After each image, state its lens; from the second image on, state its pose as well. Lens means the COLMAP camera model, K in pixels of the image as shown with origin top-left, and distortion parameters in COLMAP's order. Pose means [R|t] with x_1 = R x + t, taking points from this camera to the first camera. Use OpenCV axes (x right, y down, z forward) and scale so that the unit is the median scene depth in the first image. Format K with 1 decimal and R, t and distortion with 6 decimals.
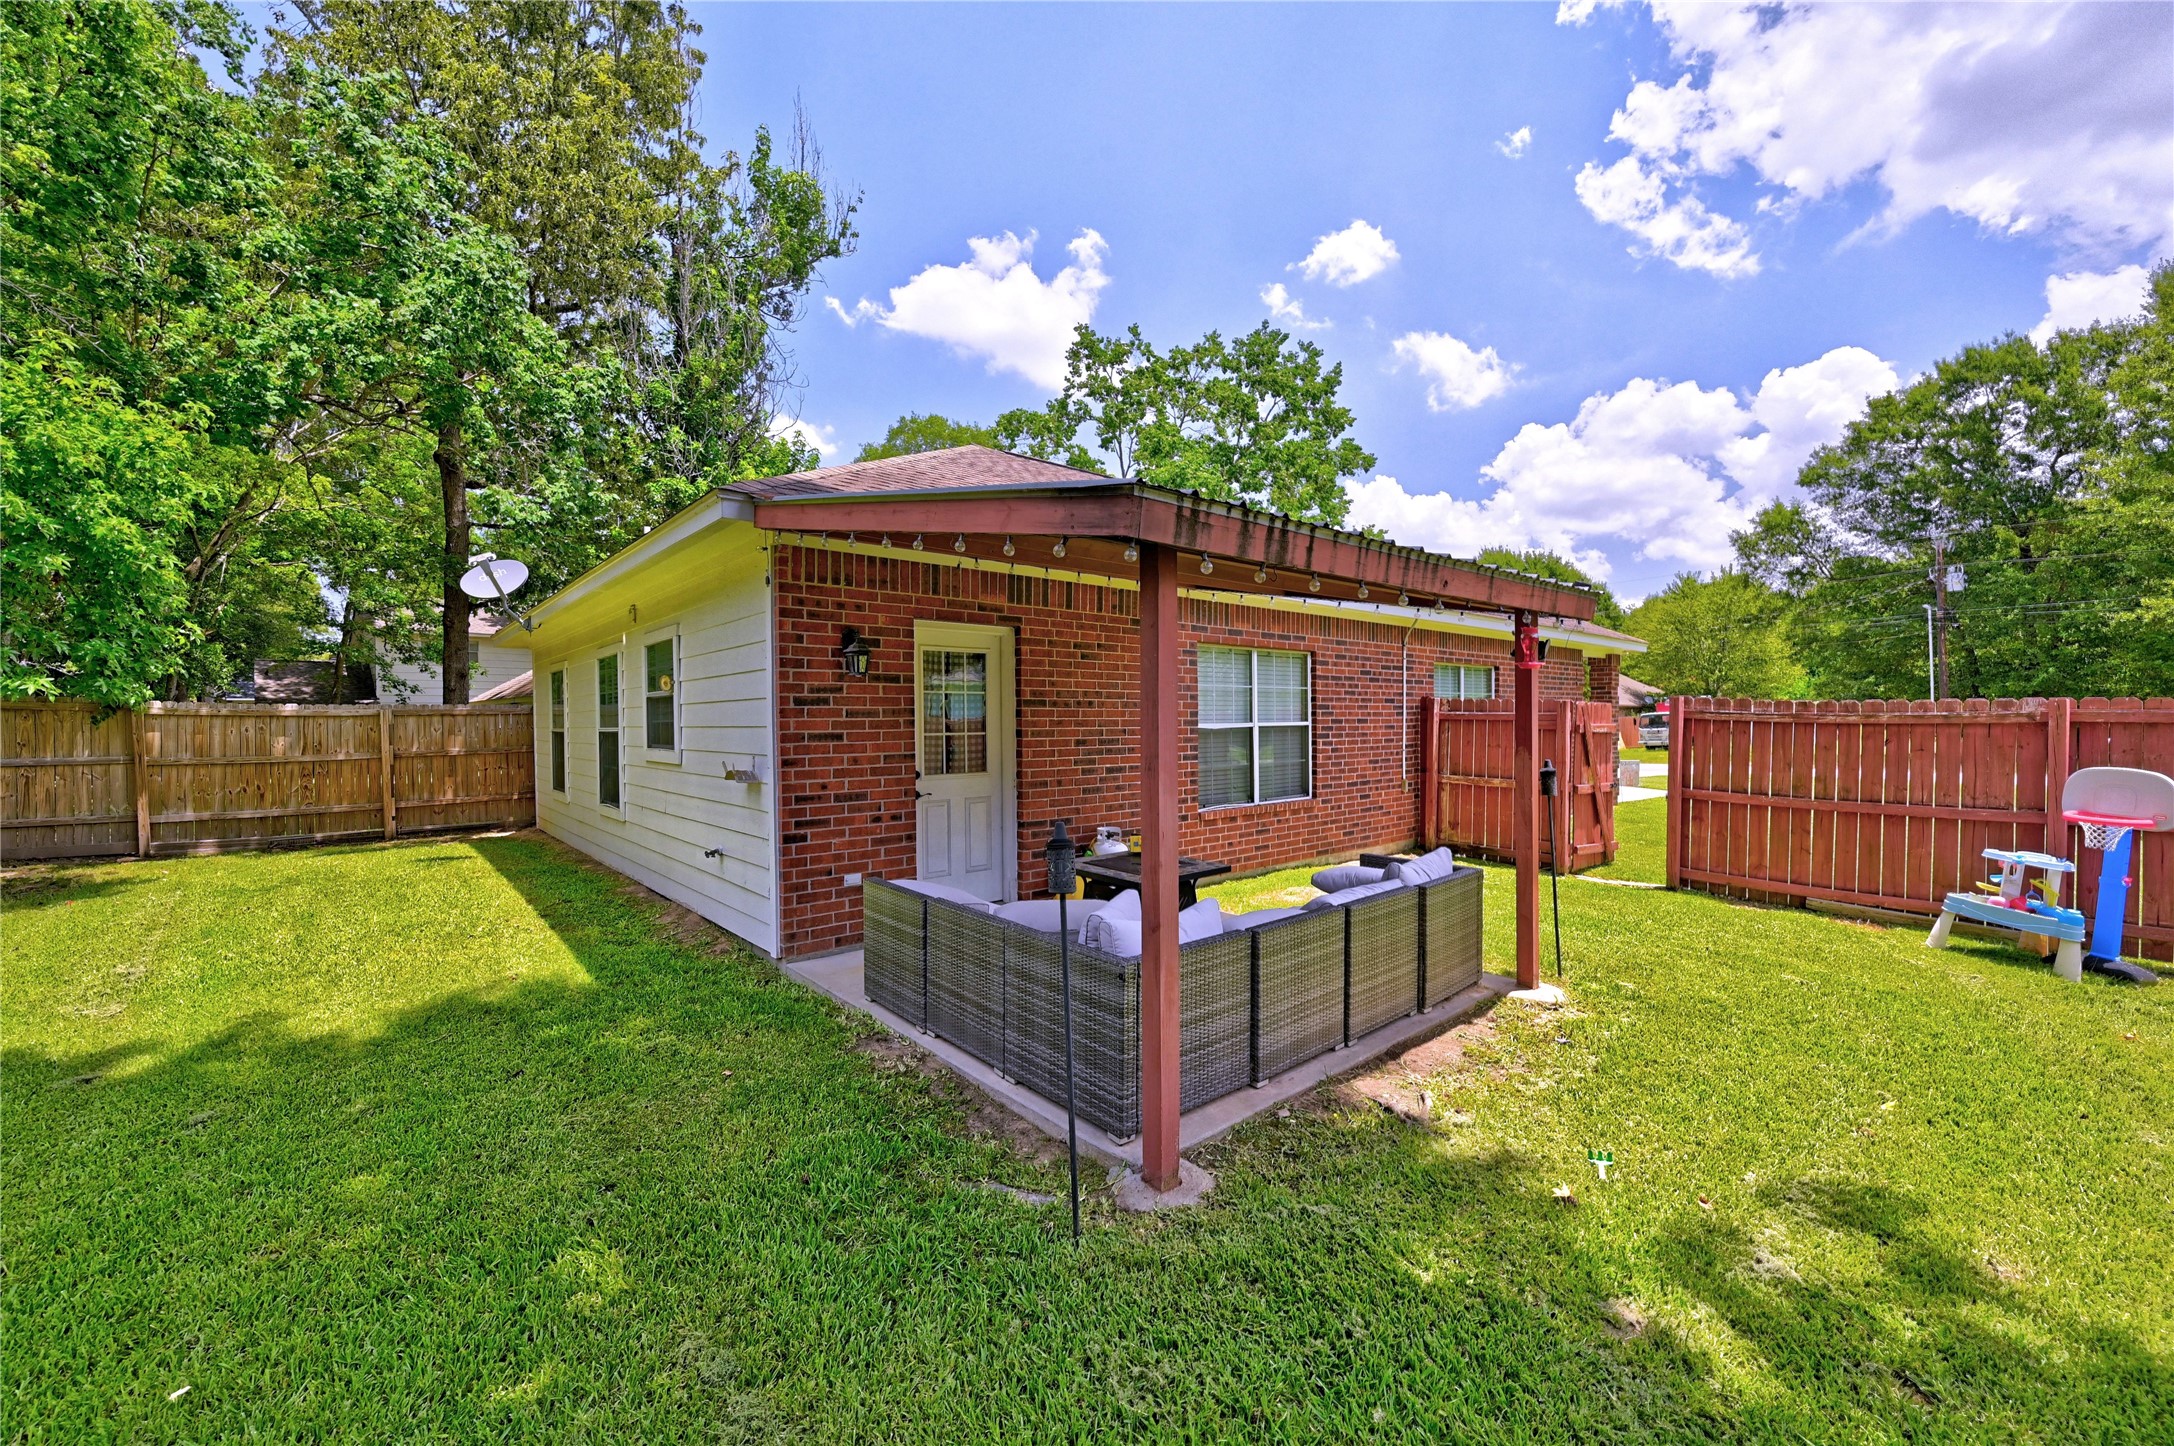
lens RADIAL K [[851.8, 0, 1087.0], [0, 851.8, 723.0], [0, 0, 1]] dist [0.000487, 0.000156]
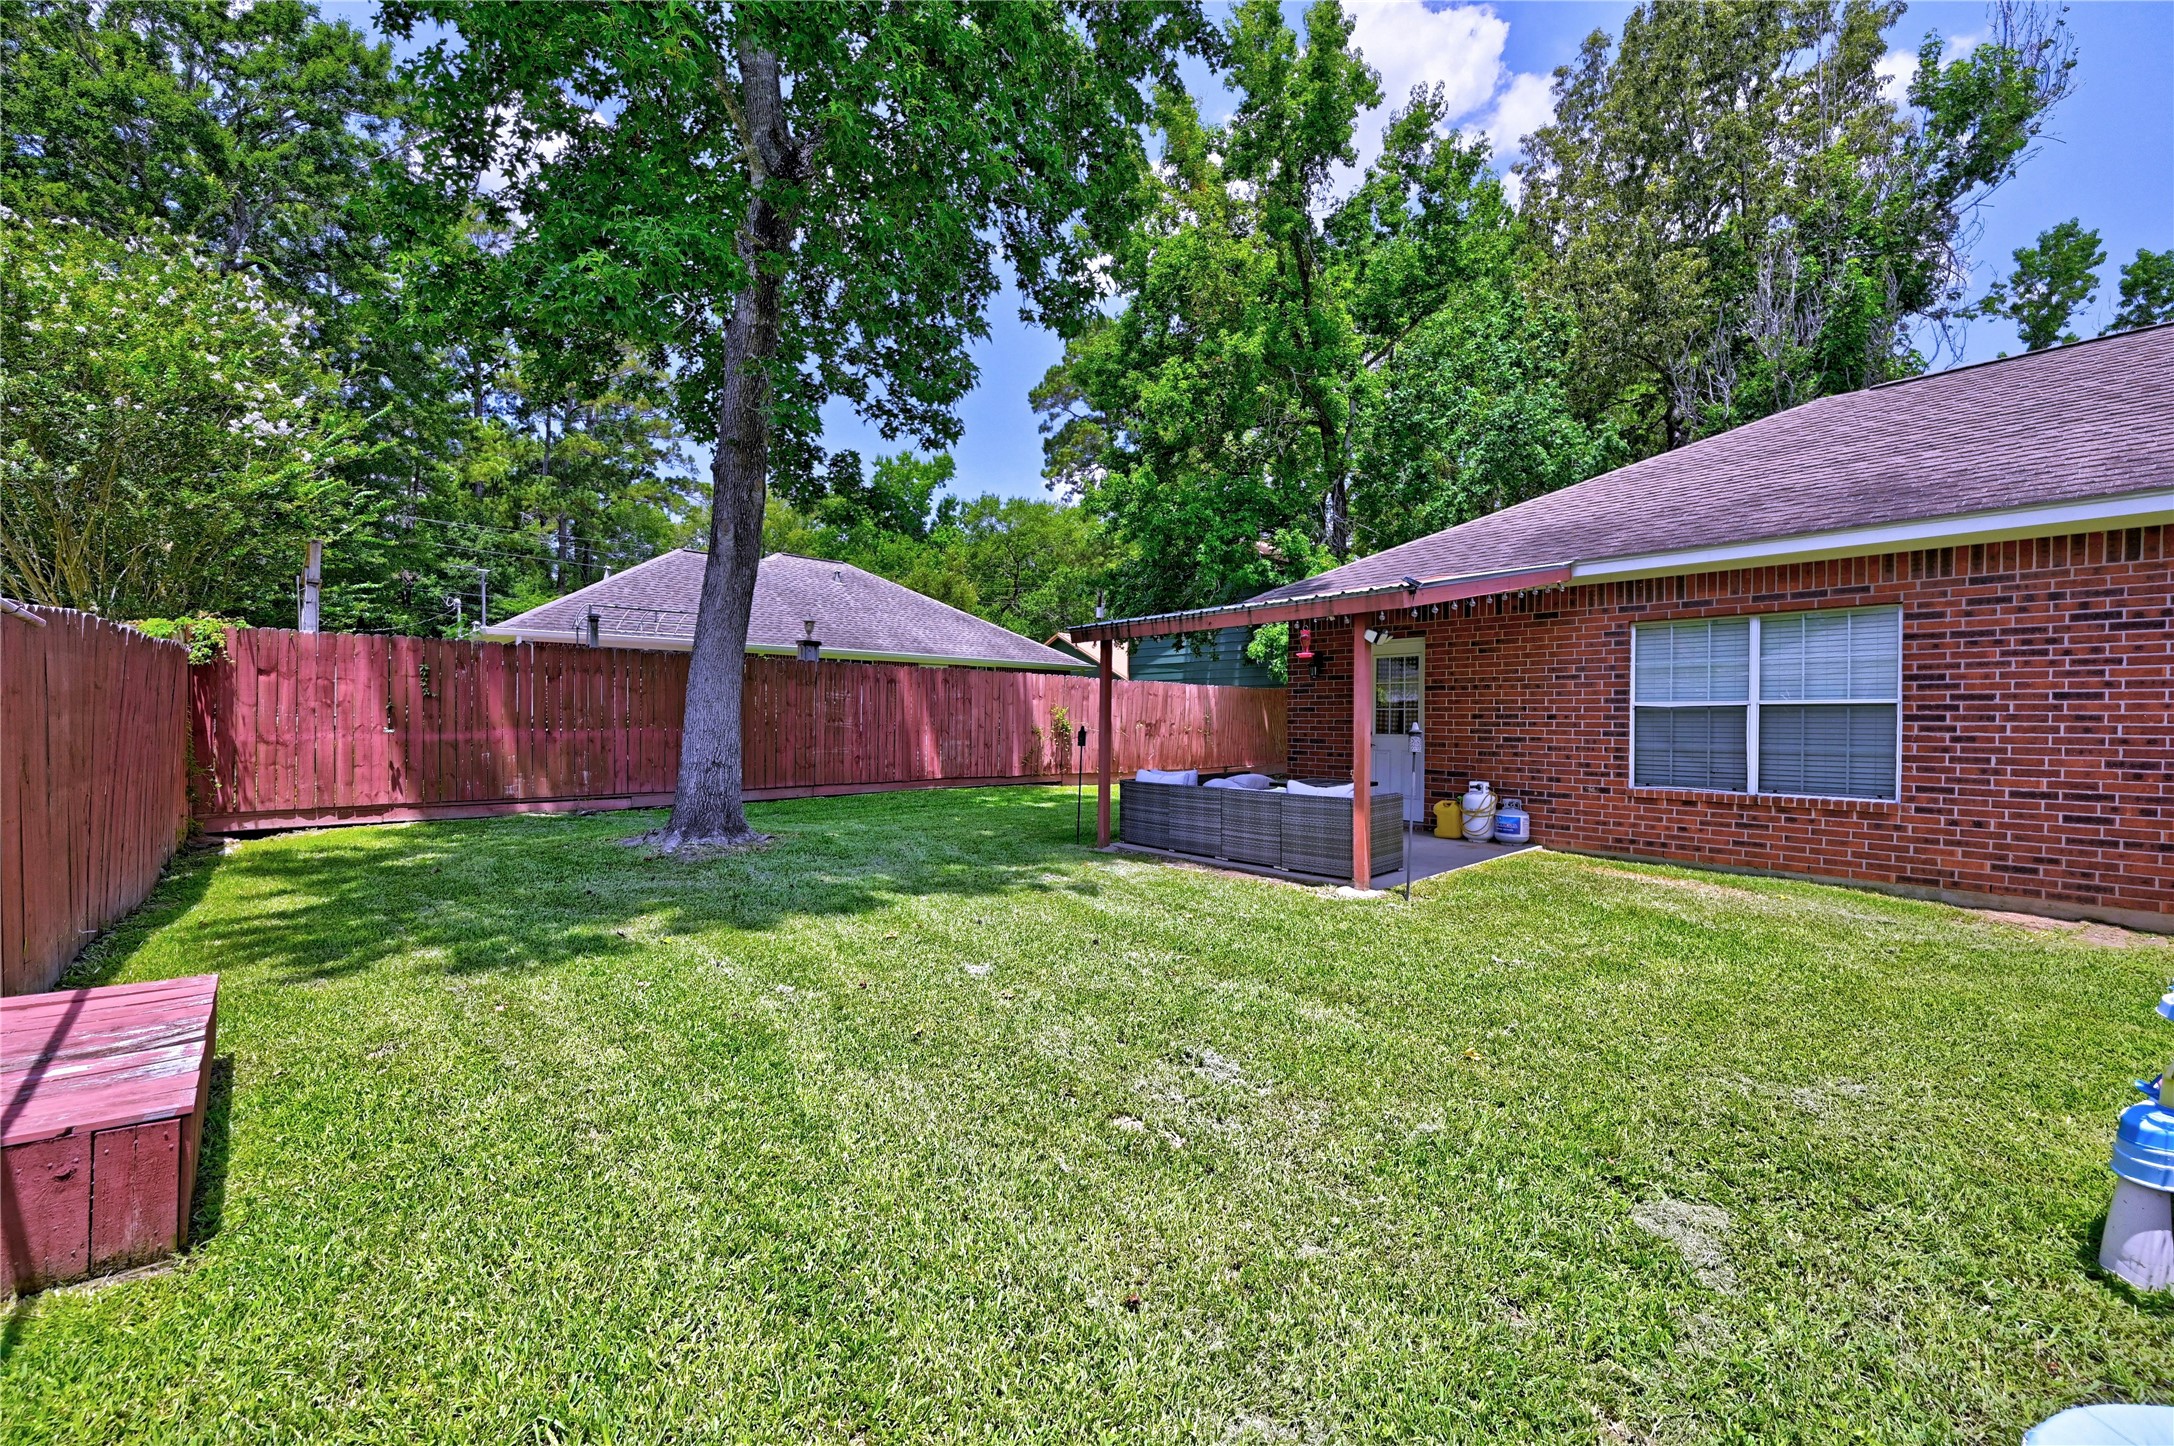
lens RADIAL K [[851.8, 0, 1087.0], [0, 851.8, 723.0], [0, 0, 1]] dist [0.000487, 0.000156]
pose [[-0.011690, 0.007160, -0.999906, 0.785795], [-0.014505, 0.999868, 0.007330, 0.019142], [0.999826, 0.014589, -0.011584, 0.241885]]
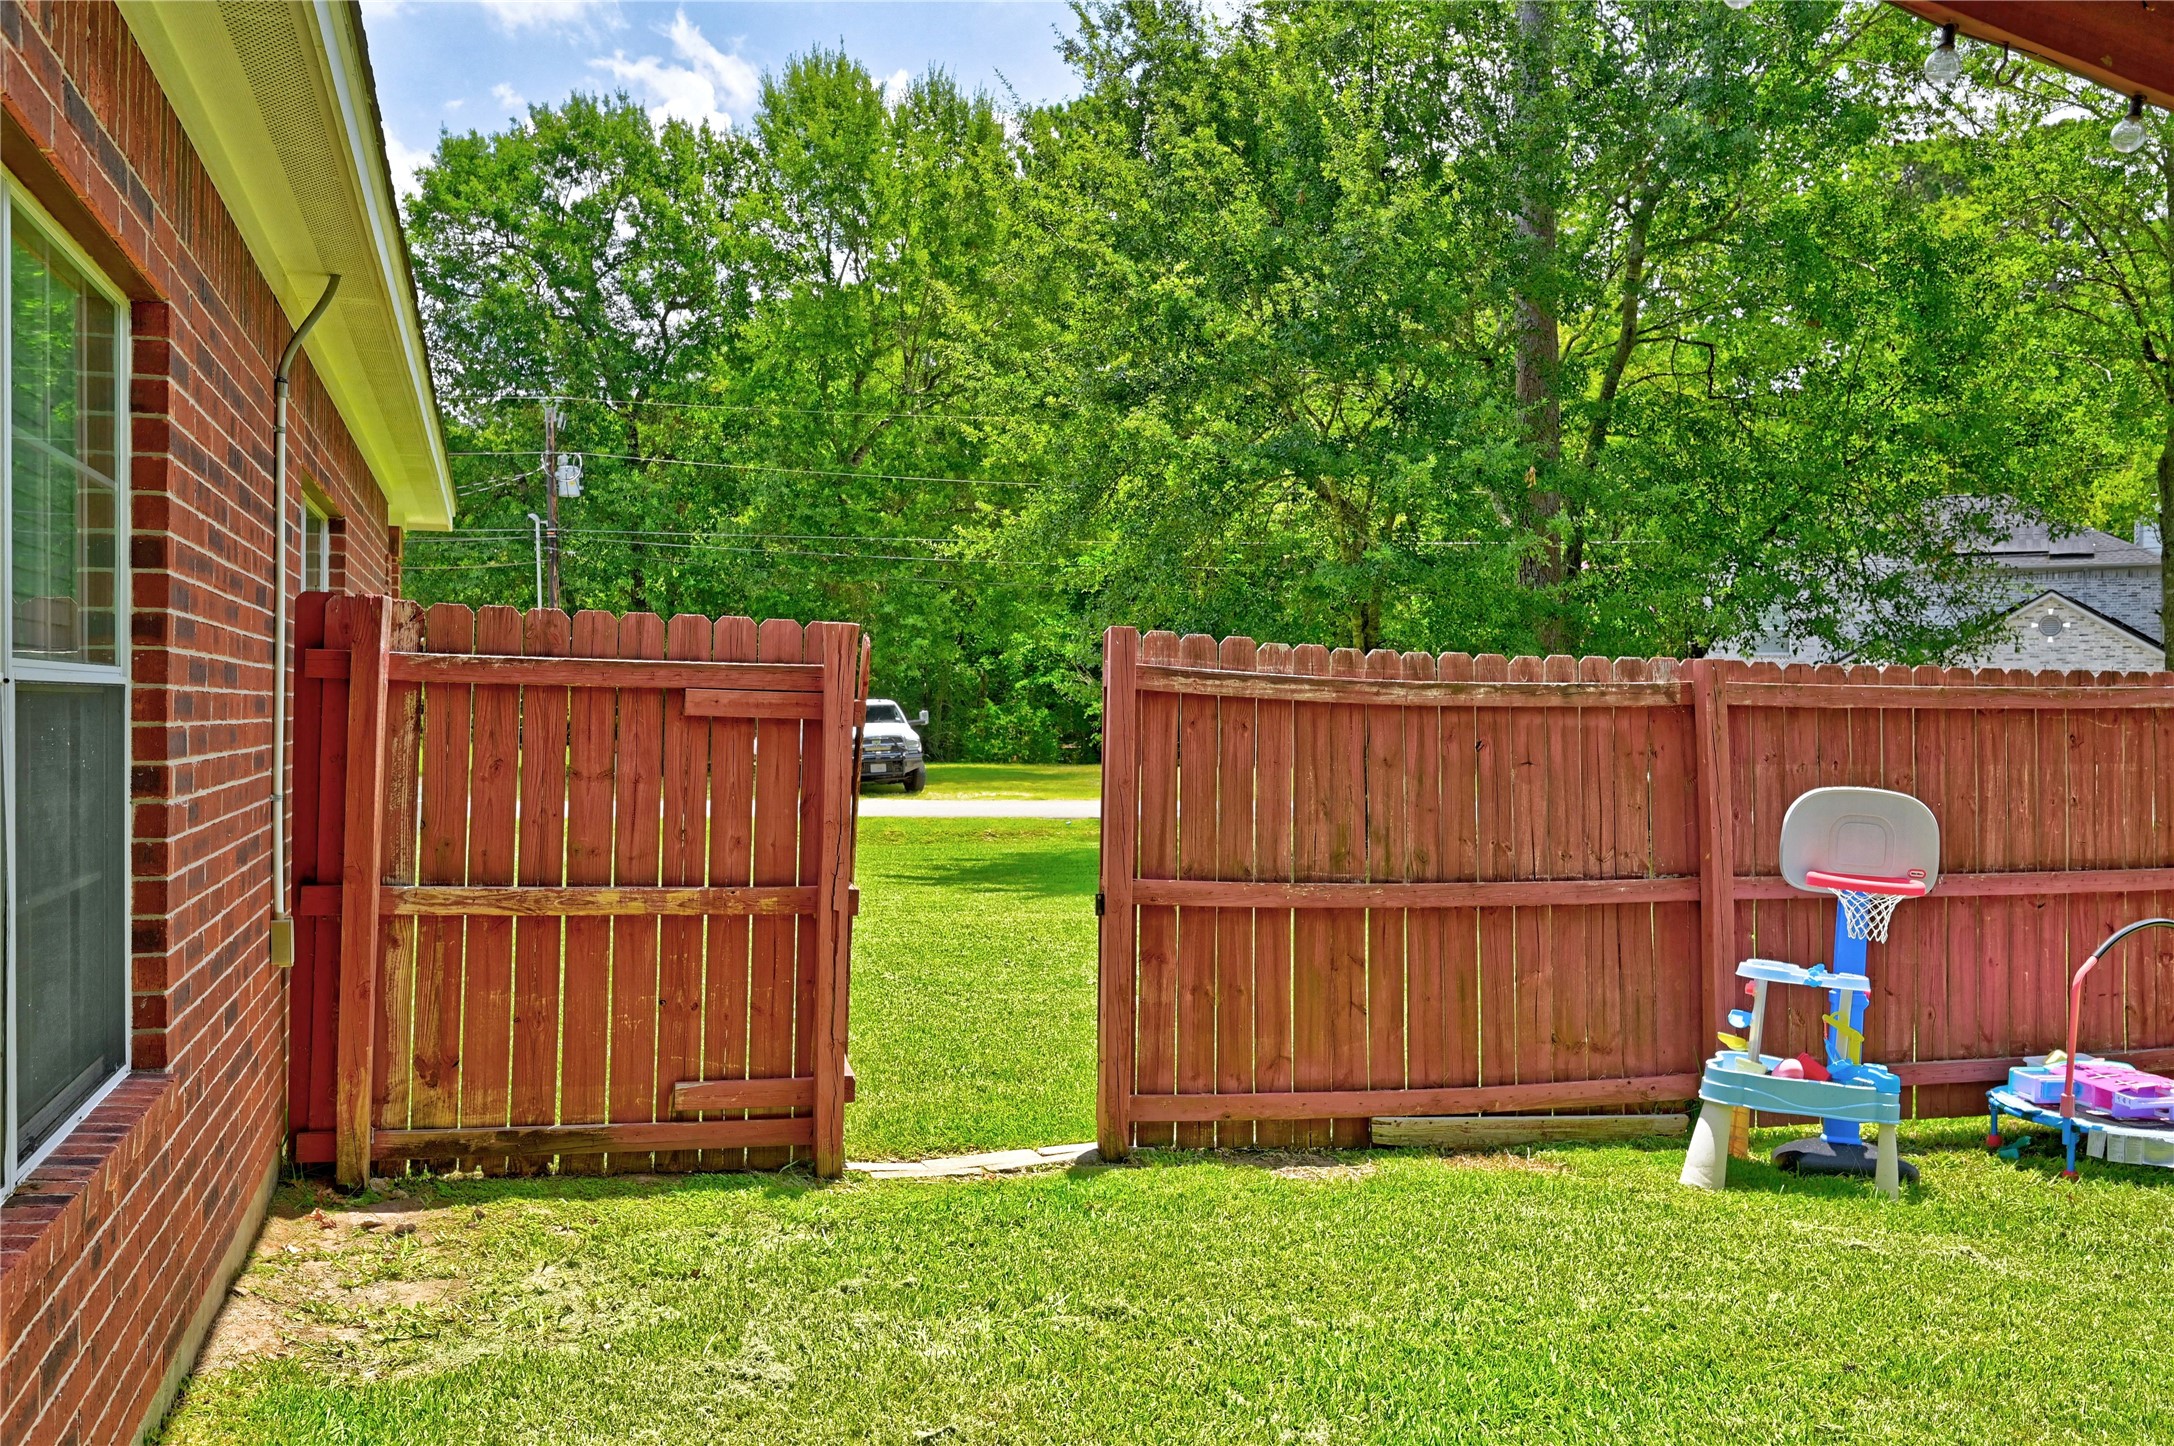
lens RADIAL K [[1809.8, 0, 1087.0], [0, 1809.8, 723.0], [0, 0, 1]] dist [-0.012292, -0.003232]
pose [[0.387325, 0.003067, 0.921938, -0.019121], [-0.006018, 0.999982, -0.000798, 0.007403], [-0.921924, -0.005239, 0.387336, 0.508516]]
